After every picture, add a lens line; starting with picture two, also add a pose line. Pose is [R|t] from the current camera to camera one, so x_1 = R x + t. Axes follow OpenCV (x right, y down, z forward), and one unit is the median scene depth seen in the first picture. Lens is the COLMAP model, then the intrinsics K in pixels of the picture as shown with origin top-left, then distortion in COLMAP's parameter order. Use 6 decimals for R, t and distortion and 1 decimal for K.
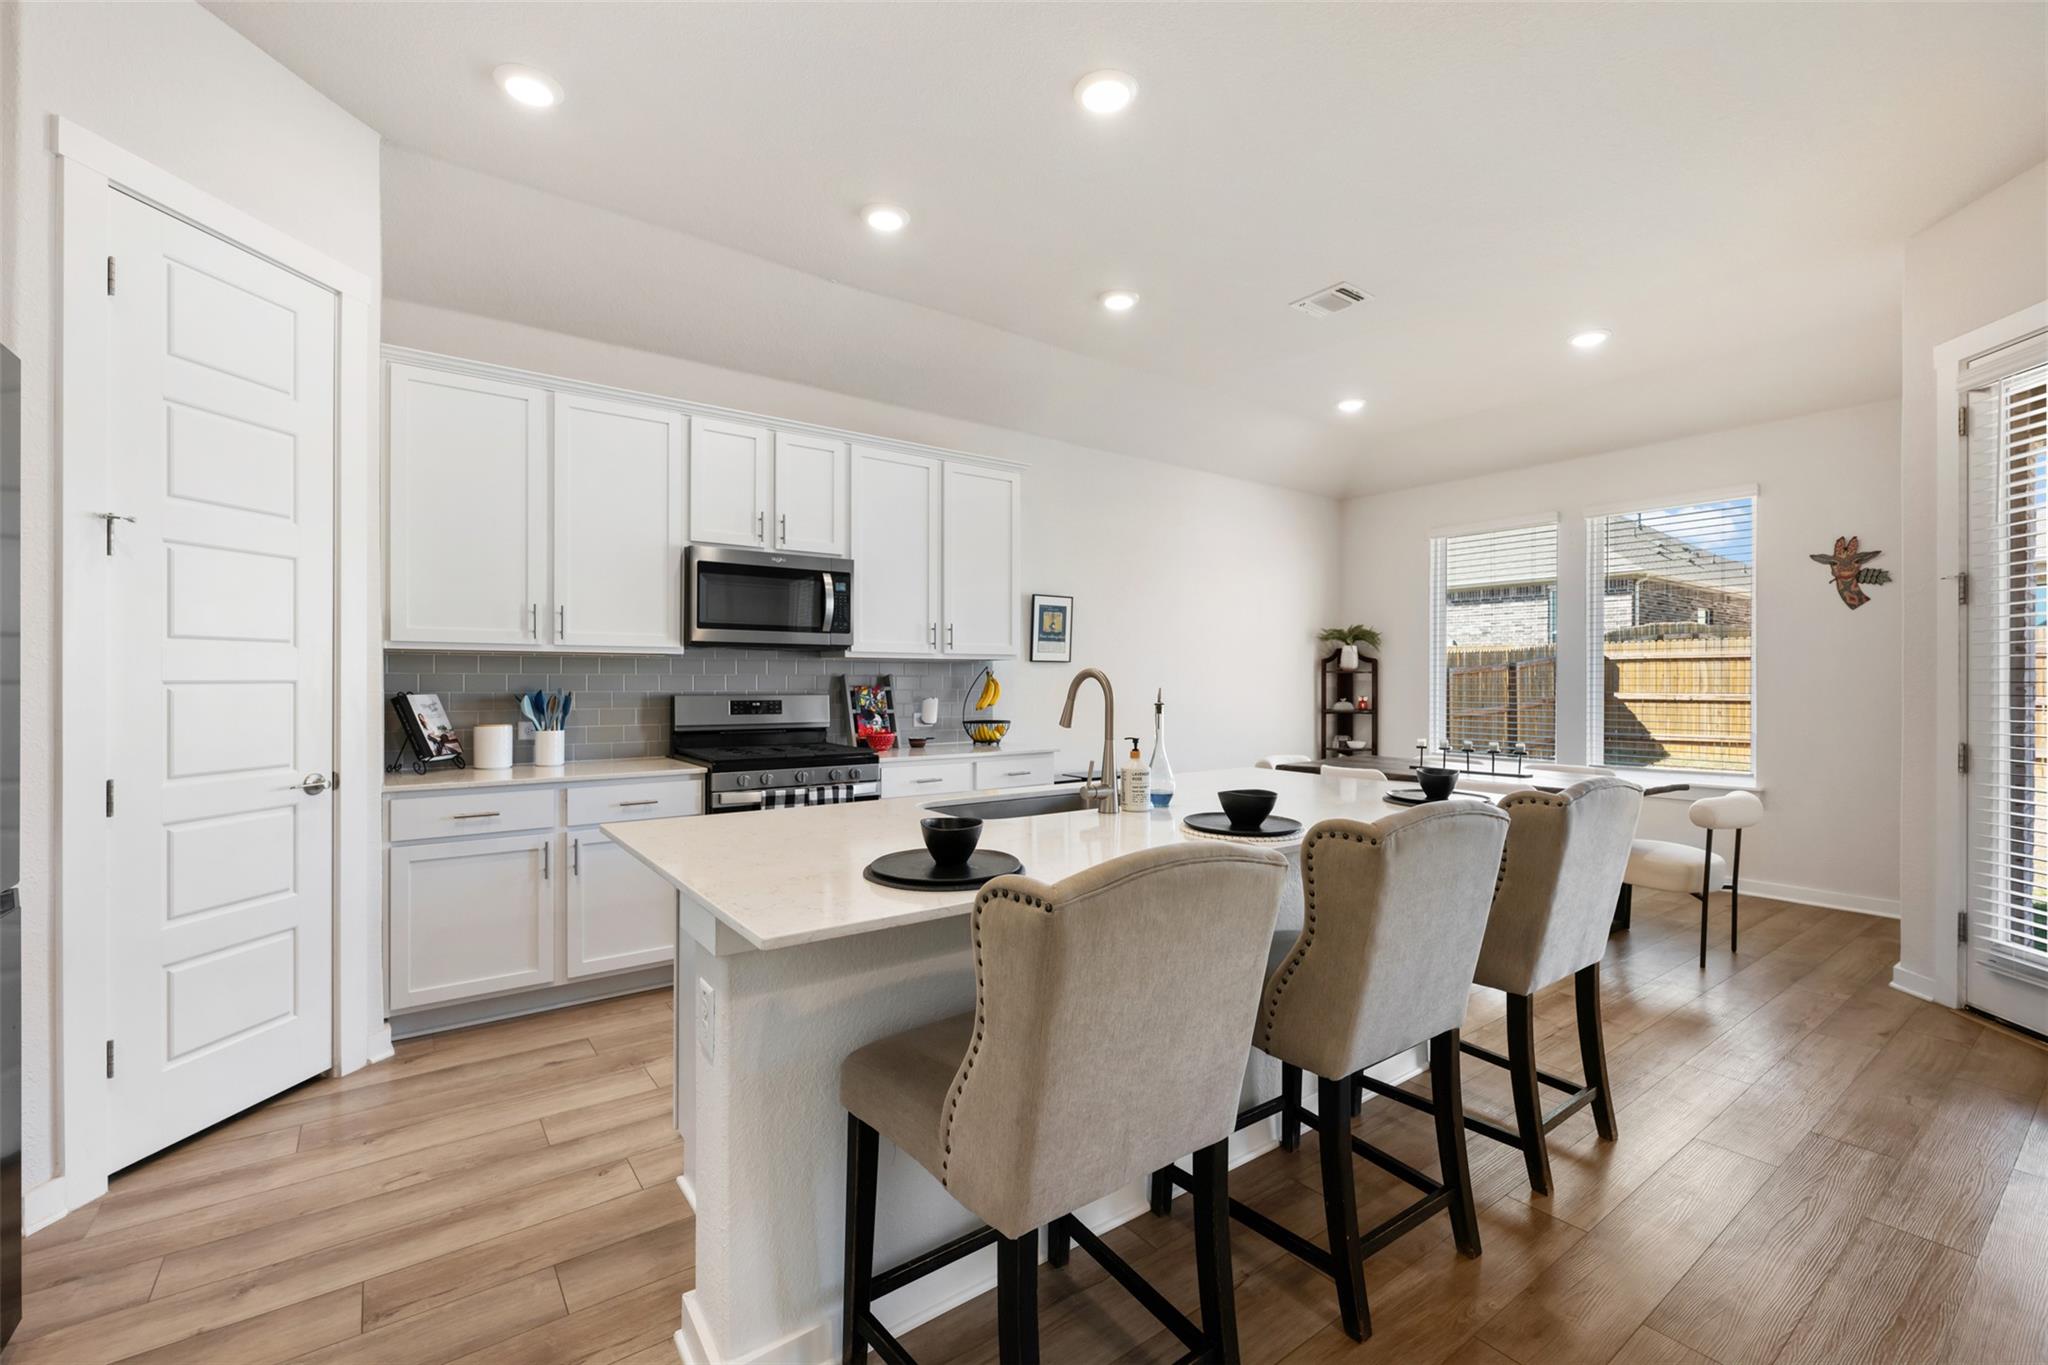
lens RADIAL K [[870.2, 0, 1019.3], [0, 870.2, 680.7], [0, 0, 1]] dist [-0.000195, -0.000259]
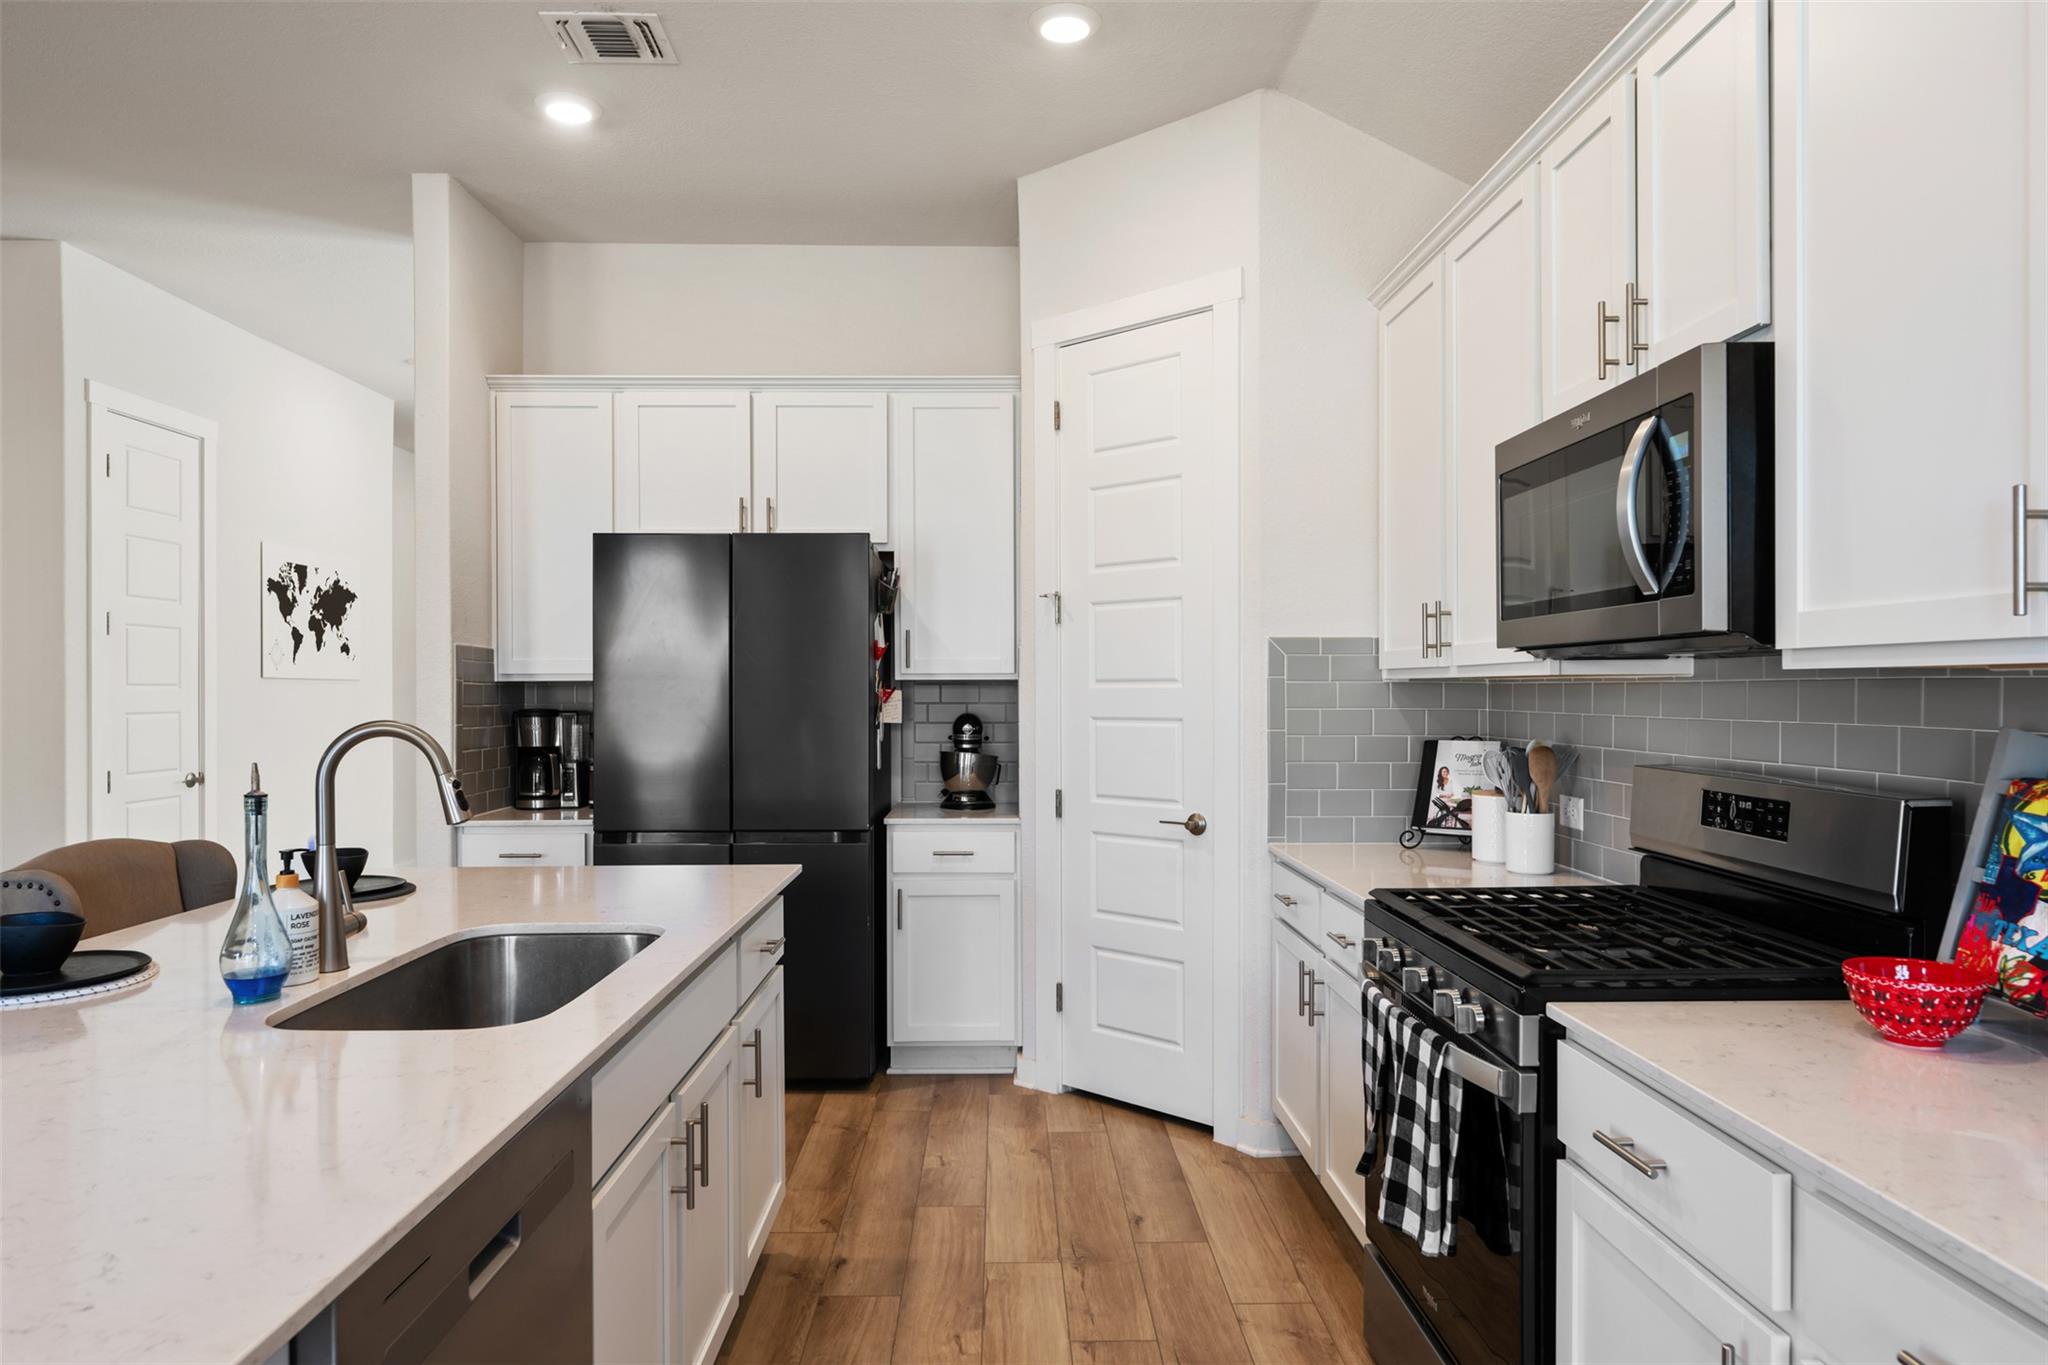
lens RADIAL K [[1263.4, 0, 1025.8], [0, 1263.4, 691.6], [0, 0, 1]] dist [-0.003266, -0.001246]
pose [[-0.573772, -0.000488, -0.819015, 0.293834], [-0.001770, 0.999998, 0.000644, -0.019669], [0.819013, 0.001819, -0.573772, 1.045872]]
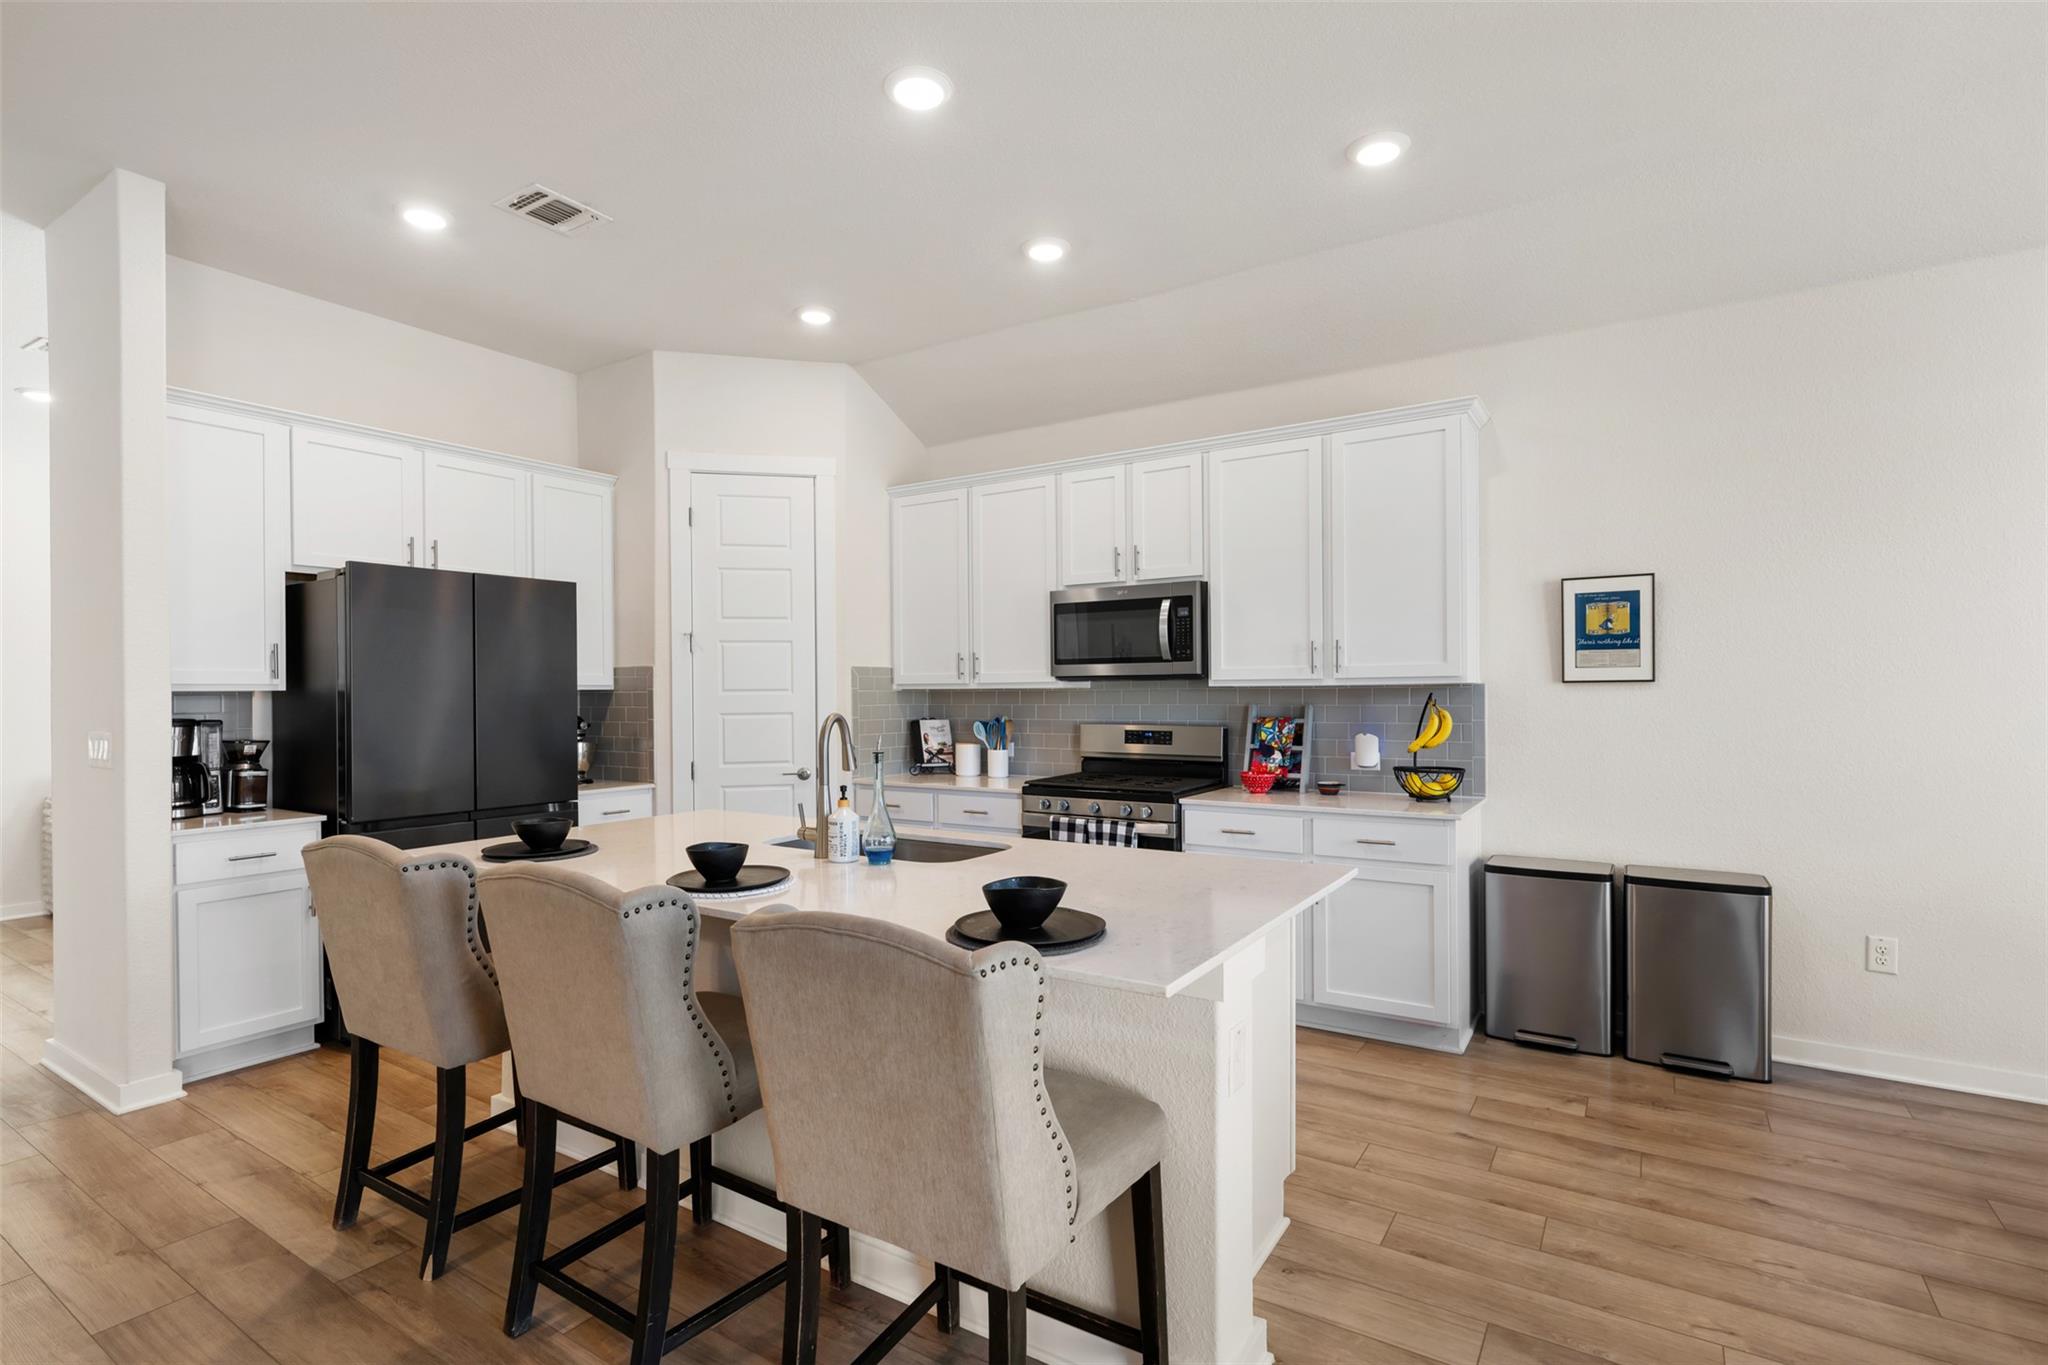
lens RADIAL K [[972.2, 0, 1019.5], [0, 972.2, 697.5], [0, 0, 1]] dist [-0.002078, -0.000225]
pose [[0.352212, 0.000191, -0.935920, 0.692733], [0.006526, 0.999975, 0.002660, -0.019522], [0.935897, -0.007044, 0.352202, 0.459587]]
